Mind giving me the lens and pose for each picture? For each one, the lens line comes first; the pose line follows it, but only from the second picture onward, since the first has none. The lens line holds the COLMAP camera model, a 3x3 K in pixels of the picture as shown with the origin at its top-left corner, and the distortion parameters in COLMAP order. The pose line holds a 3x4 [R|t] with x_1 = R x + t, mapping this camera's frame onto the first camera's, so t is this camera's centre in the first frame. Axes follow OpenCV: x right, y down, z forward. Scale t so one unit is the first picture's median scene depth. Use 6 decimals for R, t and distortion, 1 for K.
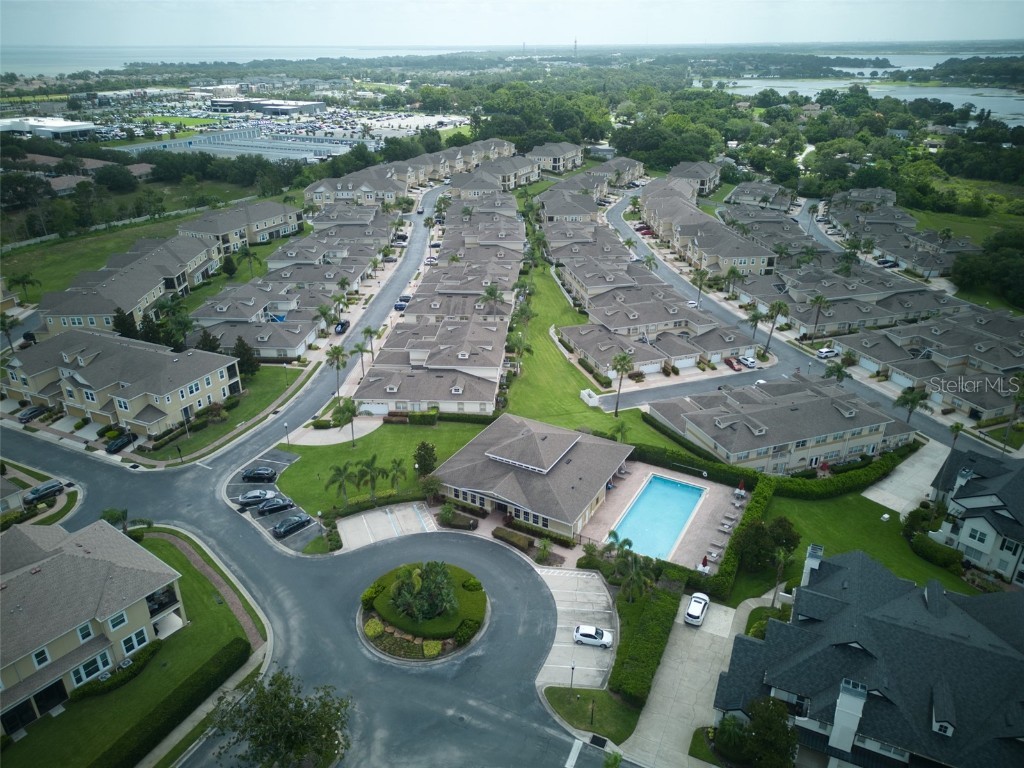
lens RADIAL K [[718.5, 0, 508.2], [0, 718.5, 386.1], [0, 0, 1]] dist [0.058488, -0.043574]
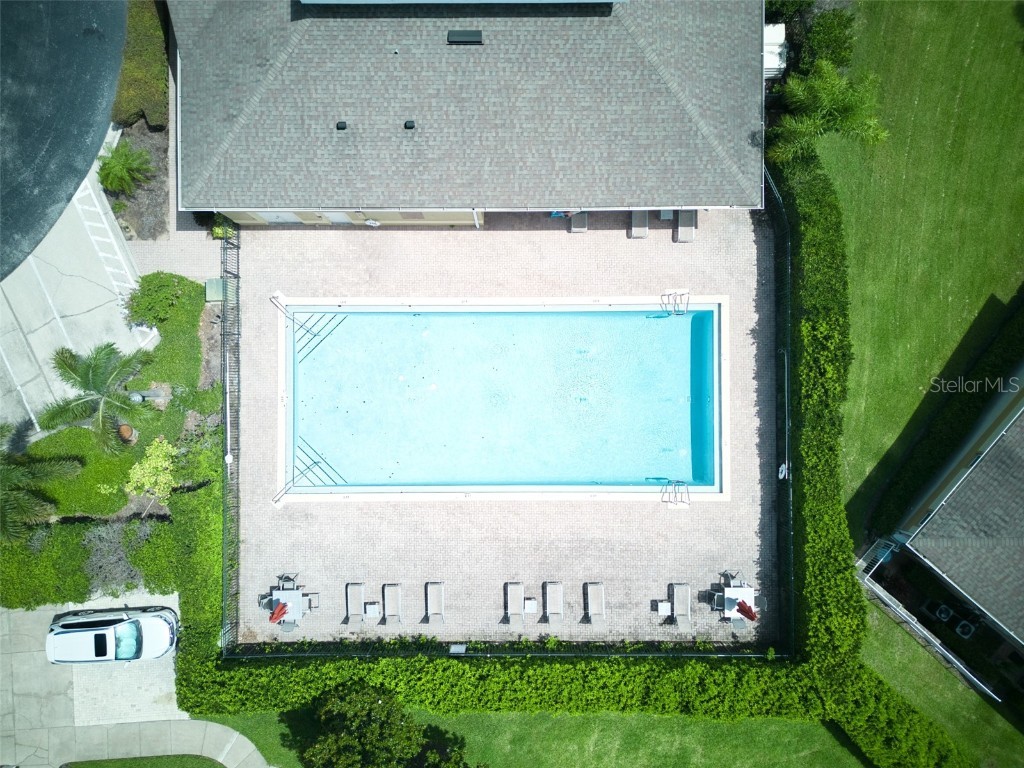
lens RADIAL K [[718.5, 0, 508.2], [0, 718.5, 386.1], [0, 0, 1]] dist [0.058488, -0.043574]
pose [[0.495993, 0.868258, -0.010953, 0.163901], [-0.367775, 0.221485, 0.903153, -0.085715], [0.786596, -0.443929, 0.429178, 0.689802]]
